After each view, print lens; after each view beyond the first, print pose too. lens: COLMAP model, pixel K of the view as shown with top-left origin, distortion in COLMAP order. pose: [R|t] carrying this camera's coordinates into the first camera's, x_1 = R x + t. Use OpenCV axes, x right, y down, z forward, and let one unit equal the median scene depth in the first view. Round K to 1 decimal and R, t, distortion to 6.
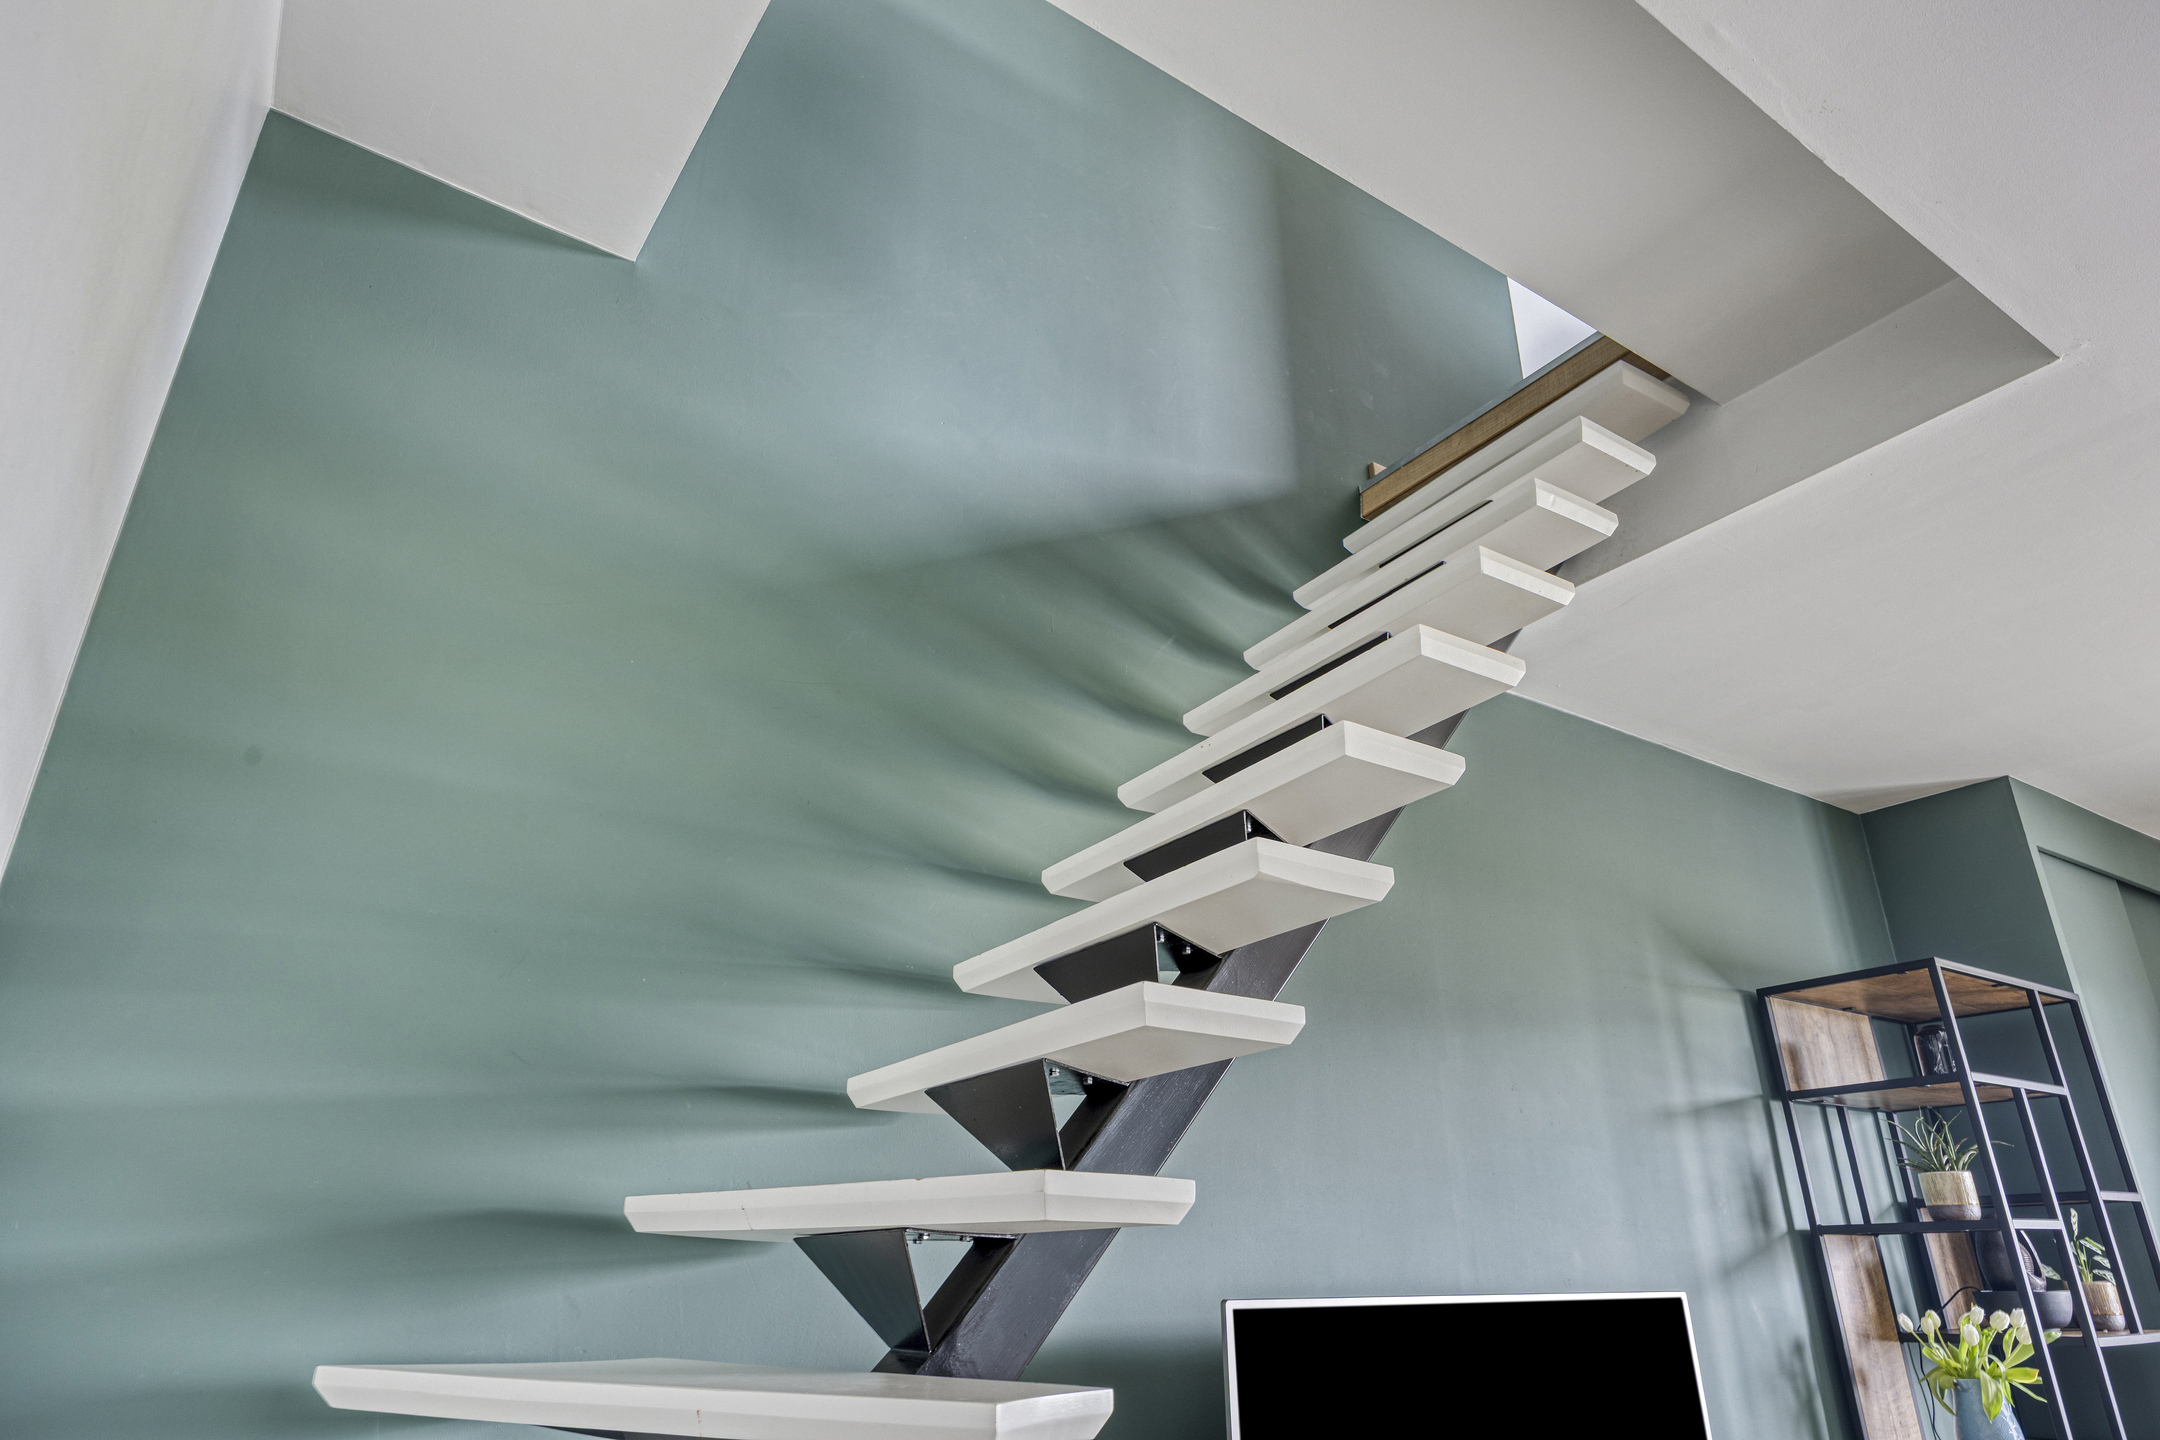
lens RADIAL K [[1284.4, 0, 1080.0], [0, 1284.4, 720.0], [0, 0, 1]] dist [0.000316, -0.001912]
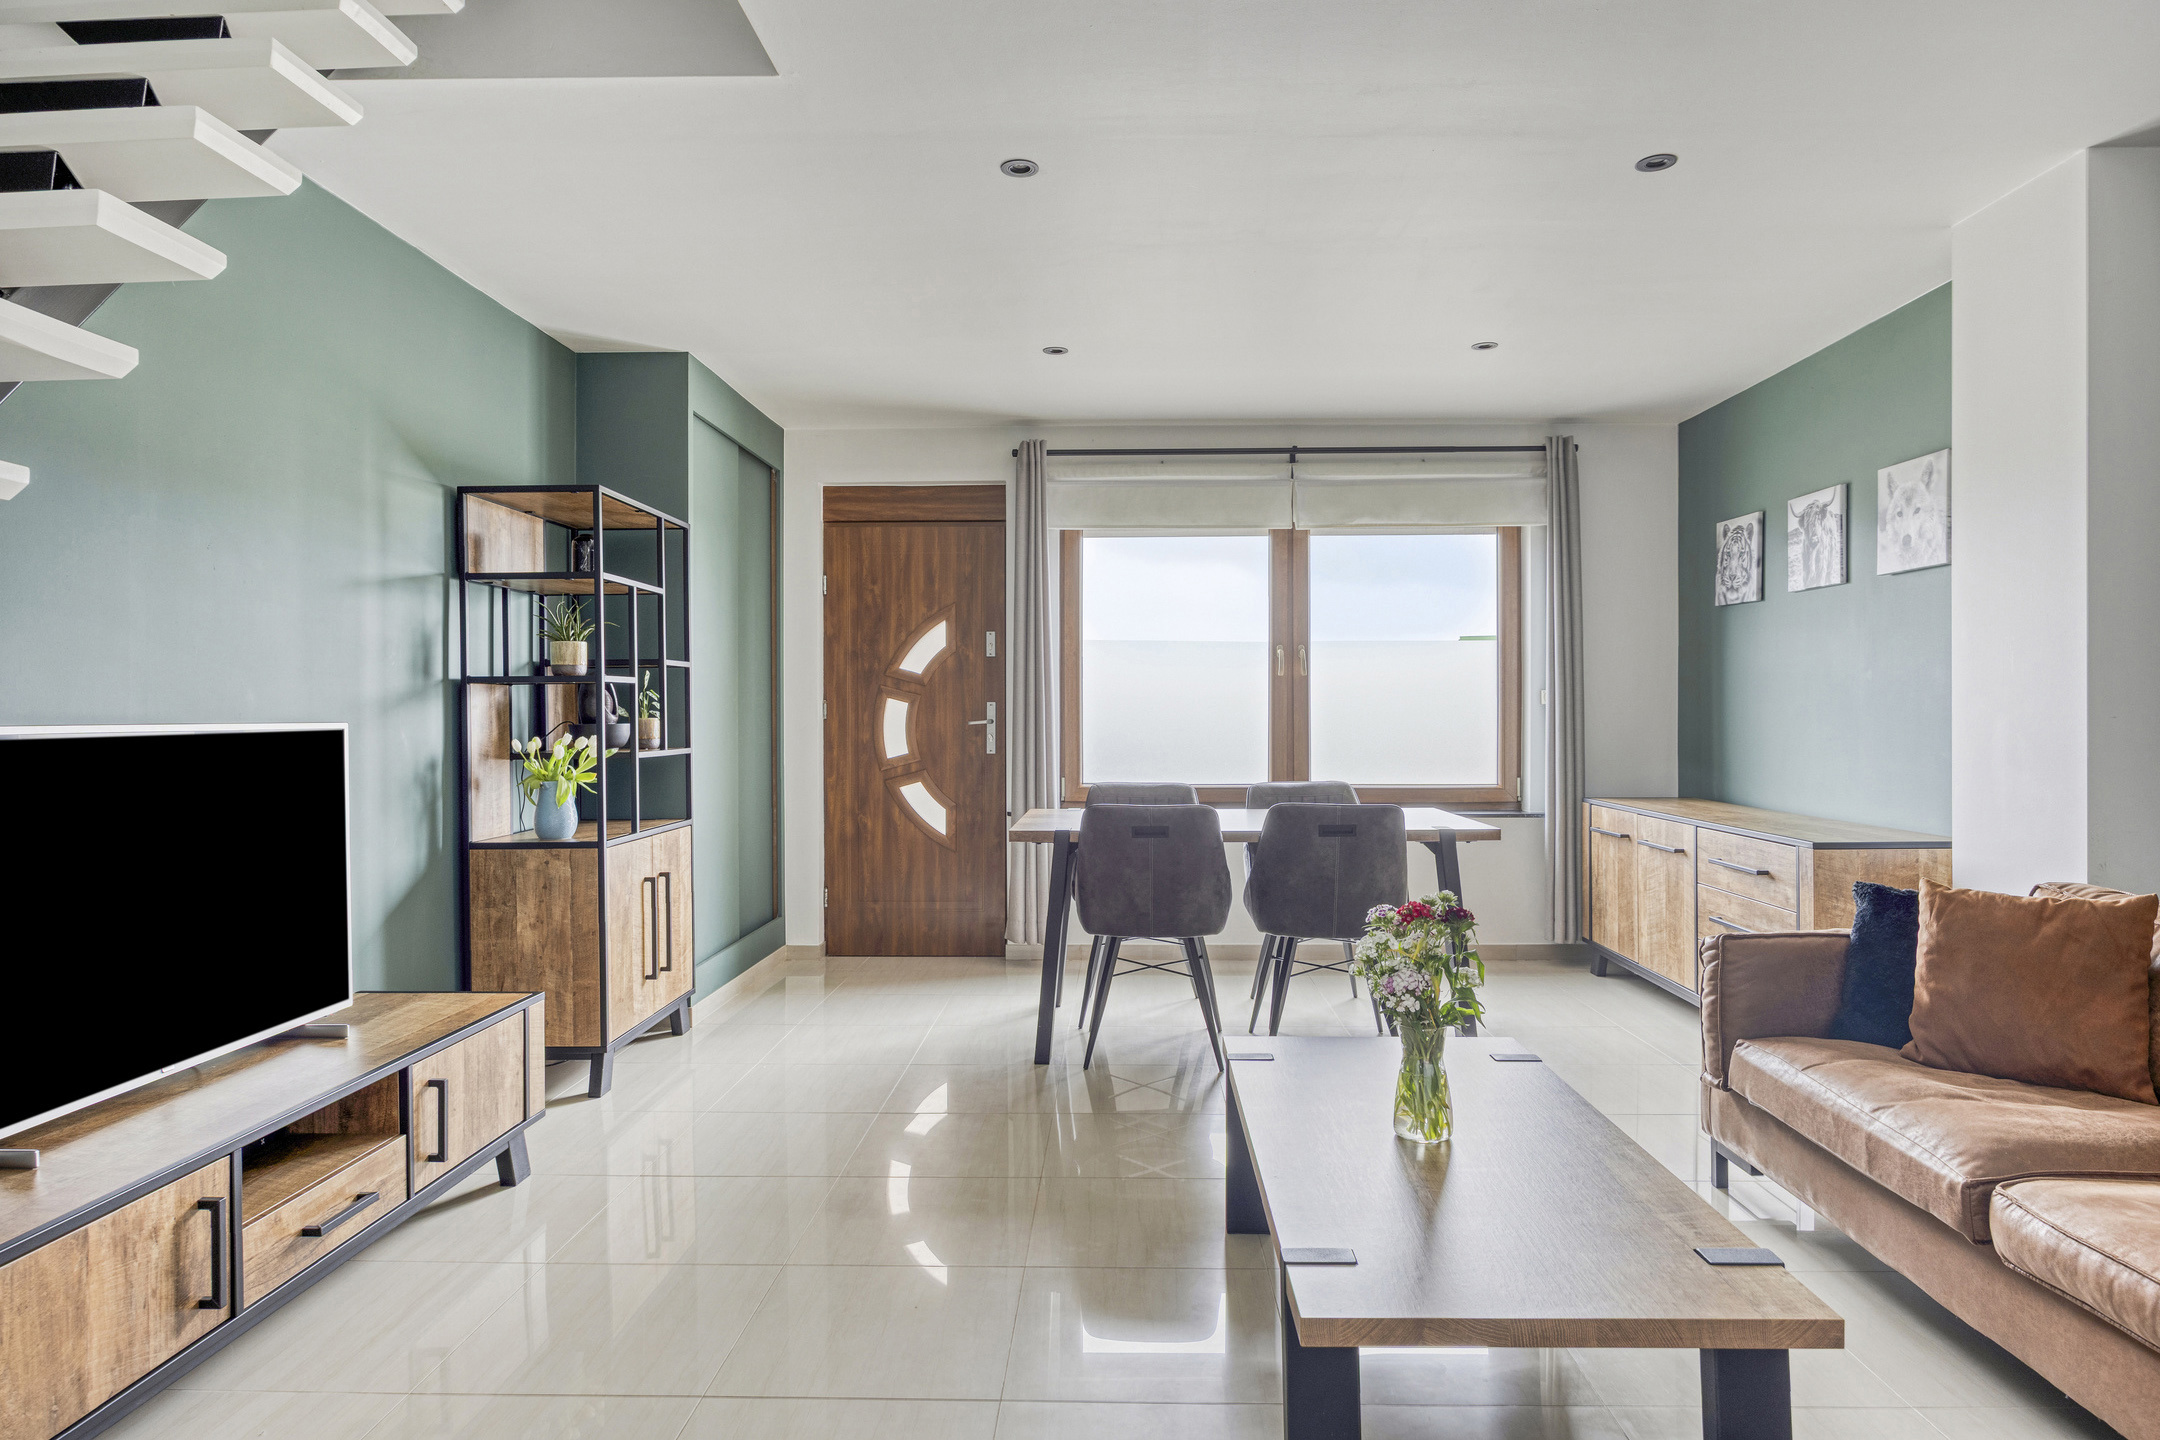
lens RADIAL K [[1284.4, 0, 1080.0], [0, 1284.4, 720.0], [0, 0, 1]] dist [0.000316, -0.001912]
pose [[0.596301, -0.000729, 0.802761, -0.076045], [-0.317024, 0.918503, 0.236323, -0.053591], [-0.737510, -0.395413, 0.547473, -0.145555]]
